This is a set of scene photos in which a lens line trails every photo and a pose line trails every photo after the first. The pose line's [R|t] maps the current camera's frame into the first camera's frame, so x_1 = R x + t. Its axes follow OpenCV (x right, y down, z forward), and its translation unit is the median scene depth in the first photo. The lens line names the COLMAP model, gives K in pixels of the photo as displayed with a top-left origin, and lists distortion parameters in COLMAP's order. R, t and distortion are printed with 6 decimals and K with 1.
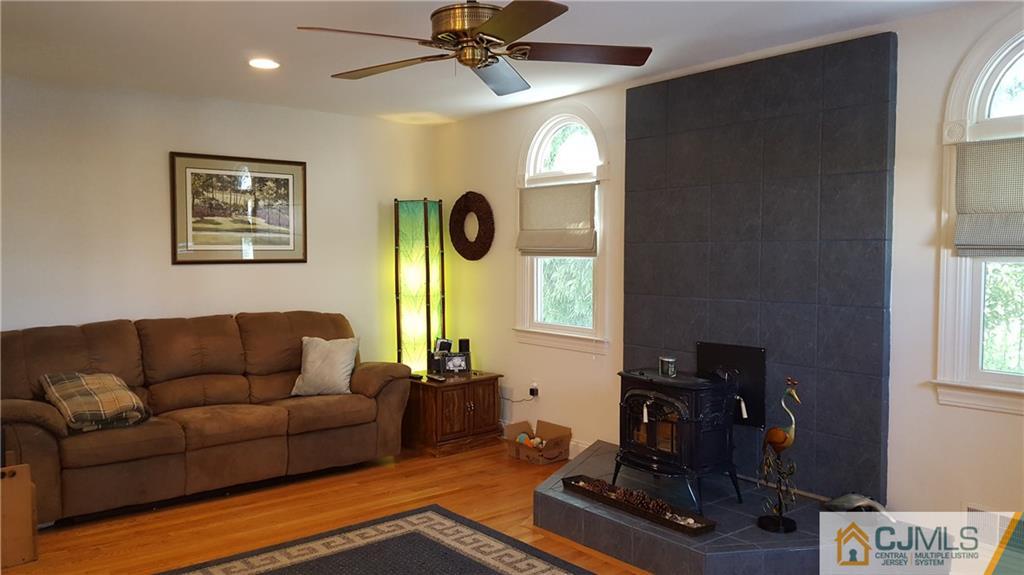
lens RADIAL K [[777.6, 0, 500.6], [0, 777.6, 282.4], [0, 0, 1]] dist [0.082587, -0.119691]
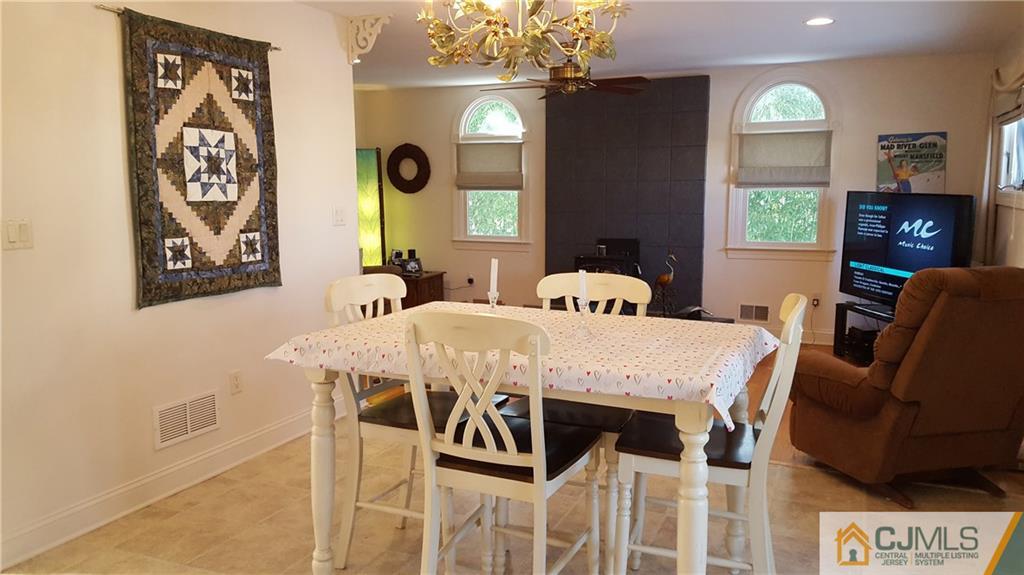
lens RADIAL K [[777.6, 0, 516.5], [0, 777.6, 292.9], [0, 0, 1]] dist [0.082587, -0.119691]
pose [[0.882567, -0.066849, 0.465410, -0.643245], [0.022681, 0.994742, 0.099870, 0.016398], [-0.469639, -0.077586, 0.879443, -0.407223]]
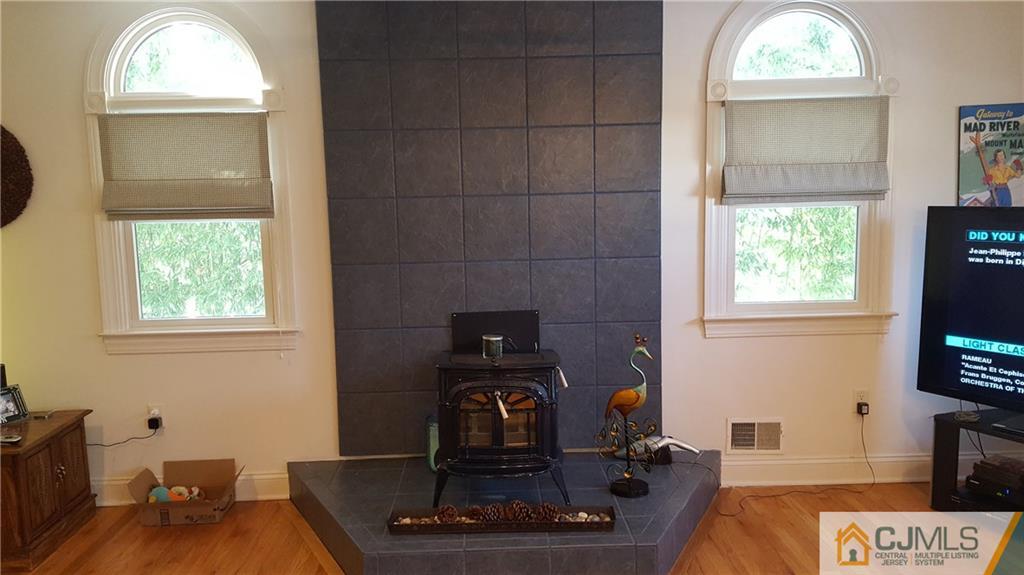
lens RADIAL K [[777.6, 0, 507.8], [0, 777.6, 290.0], [0, 0, 1]] dist [0.082587, -0.119691]
pose [[0.601546, -0.105235, 0.791876, -0.332042], [0.055809, 0.994399, 0.089754, -0.019533], [-0.796886, -0.009797, 0.604050, 0.384817]]
